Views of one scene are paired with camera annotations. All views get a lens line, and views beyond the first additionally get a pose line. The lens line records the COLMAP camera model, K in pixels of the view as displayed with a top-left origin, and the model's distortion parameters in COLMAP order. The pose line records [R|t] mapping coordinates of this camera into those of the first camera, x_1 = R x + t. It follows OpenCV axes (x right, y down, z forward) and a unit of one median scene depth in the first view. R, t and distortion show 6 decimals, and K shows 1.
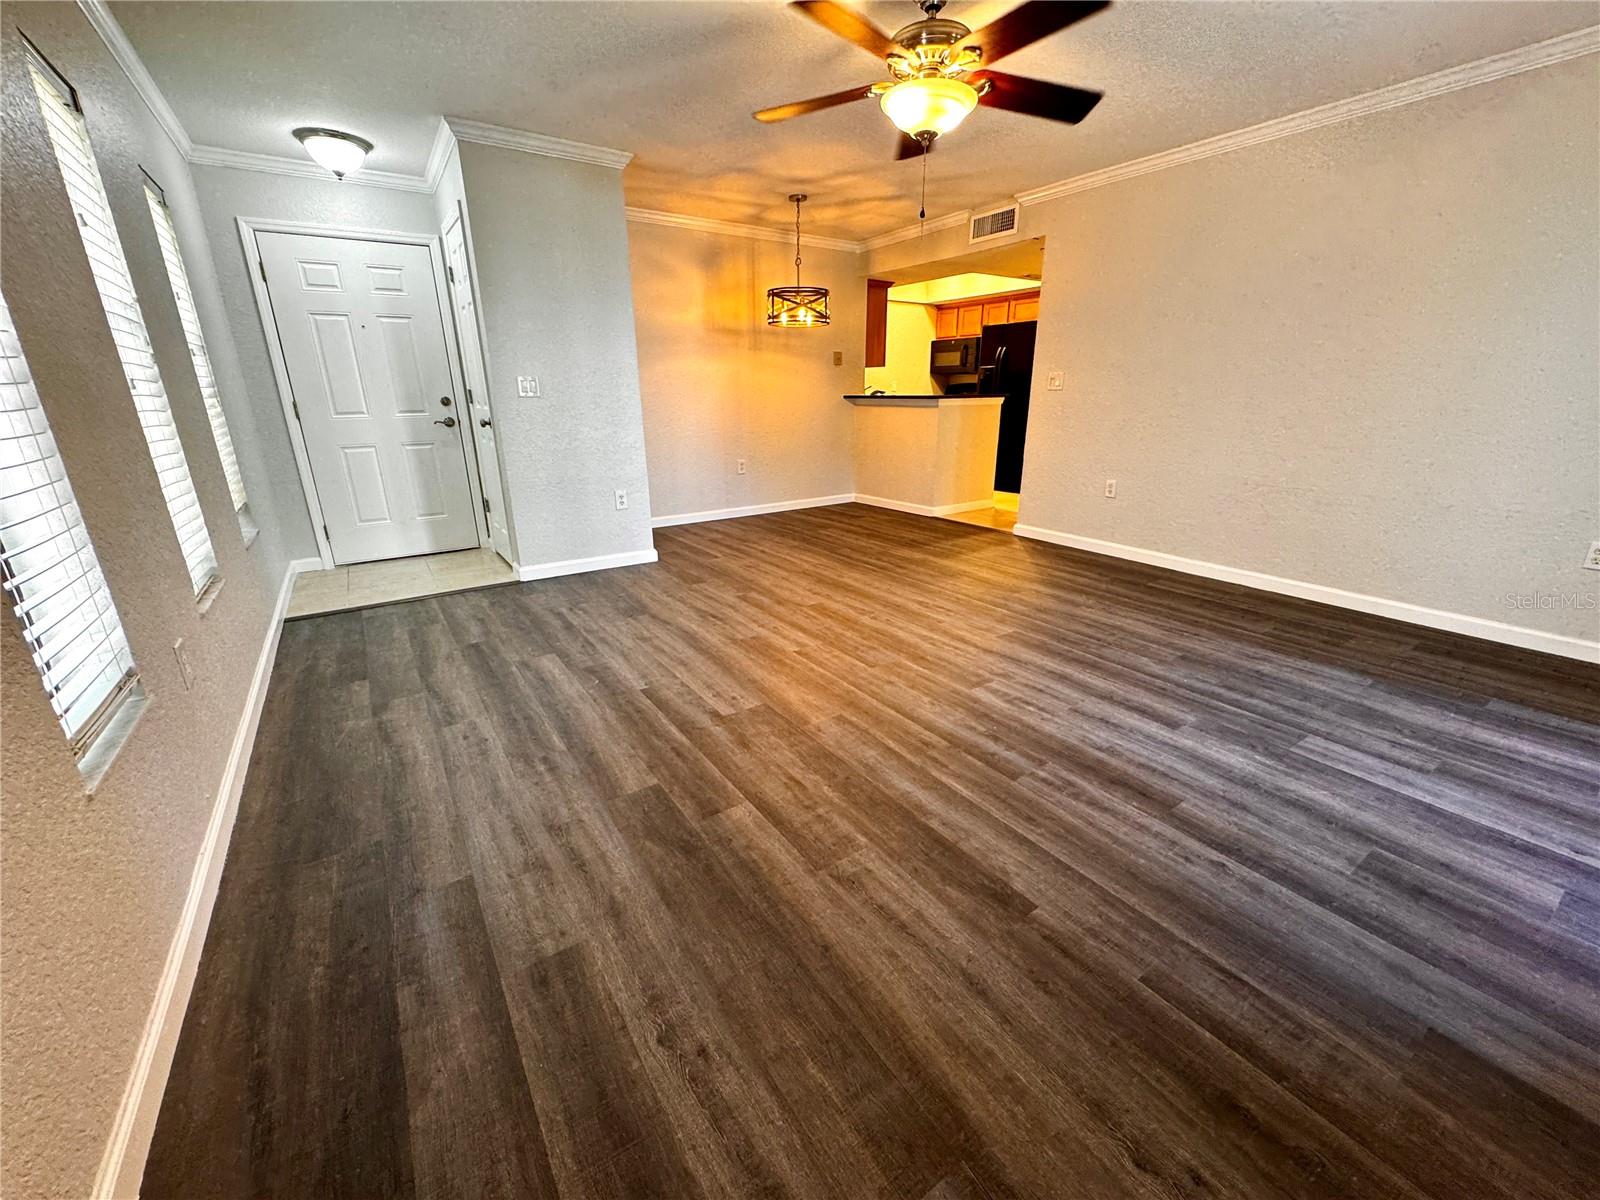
lens RADIAL K [[642.1, 0, 805.5], [0, 642.1, 596.7], [0, 0, 1]] dist [-0.003972, 0.000503]
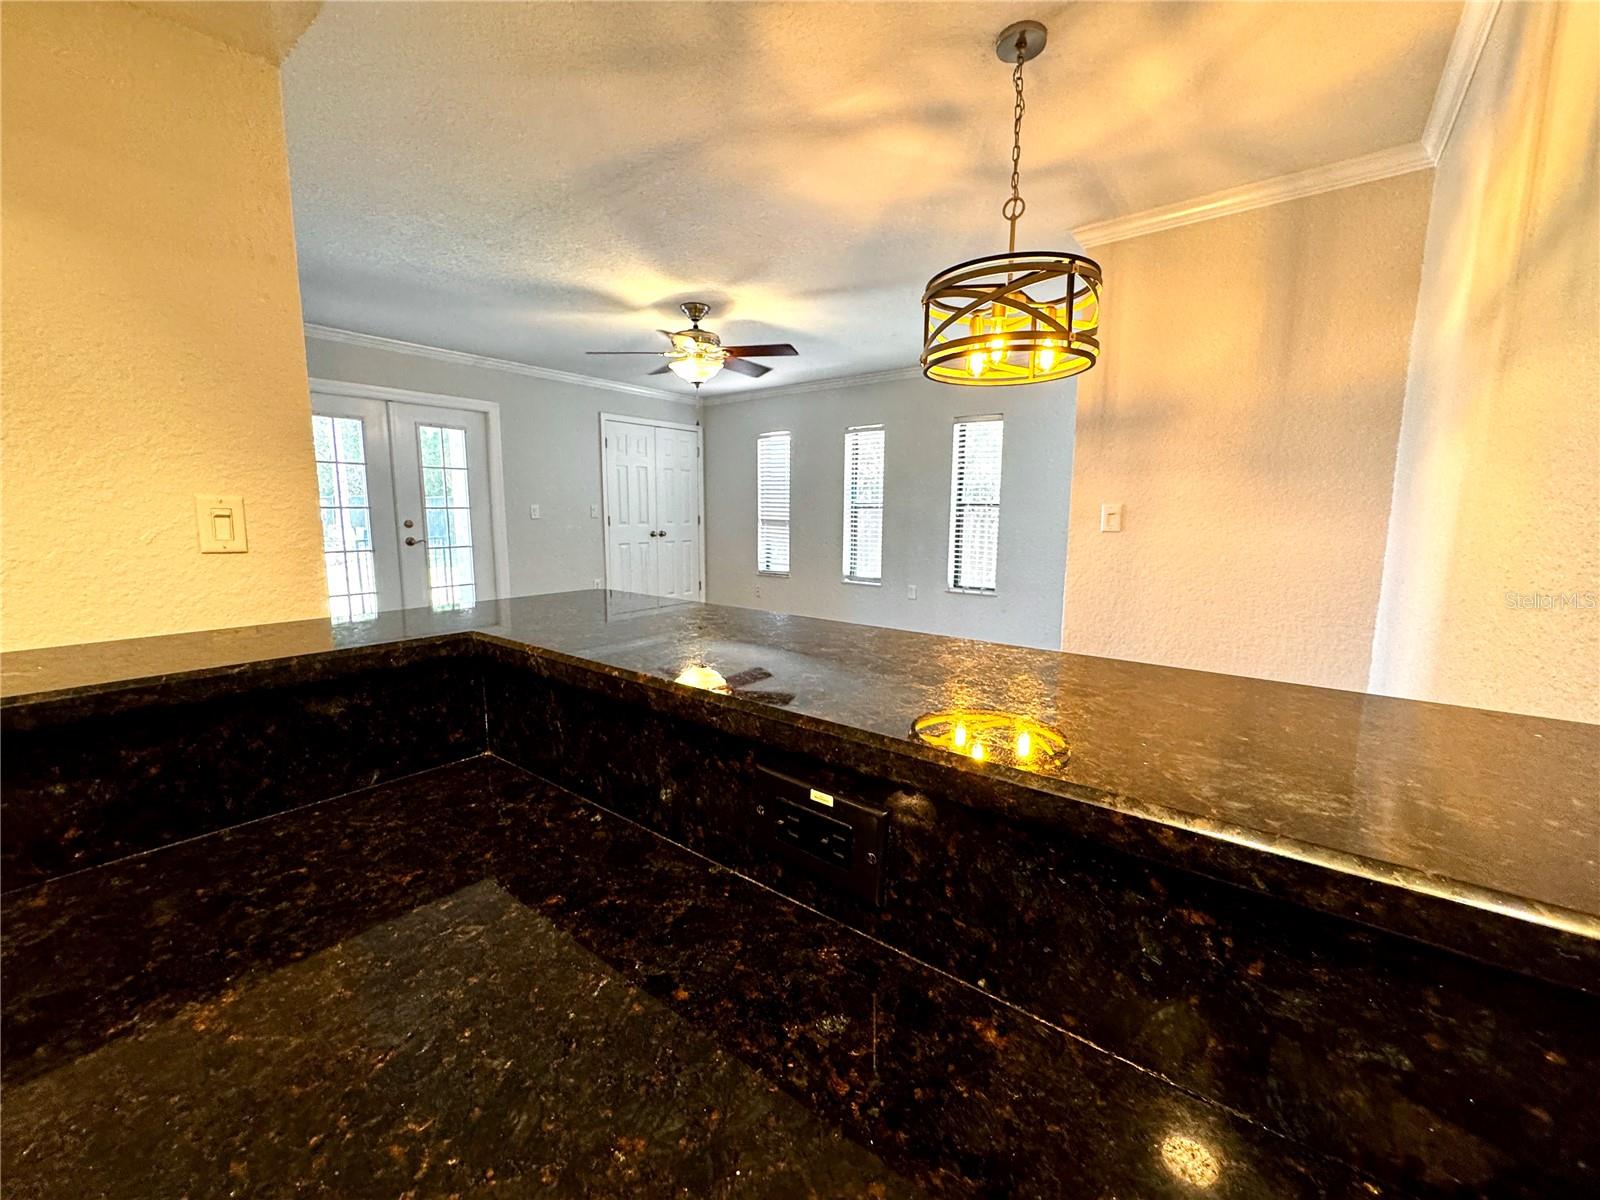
lens RADIAL K [[642.1, 0, 806.4], [0, 642.1, 599.0], [0, 0, 1]] dist [-0.003972, 0.000503]
pose [[-0.950322, 0.047407, -0.307636, 0.370681], [-0.093122, 0.899768, 0.426317, -0.760942], [0.297011, 0.433786, -0.850655, 2.254389]]
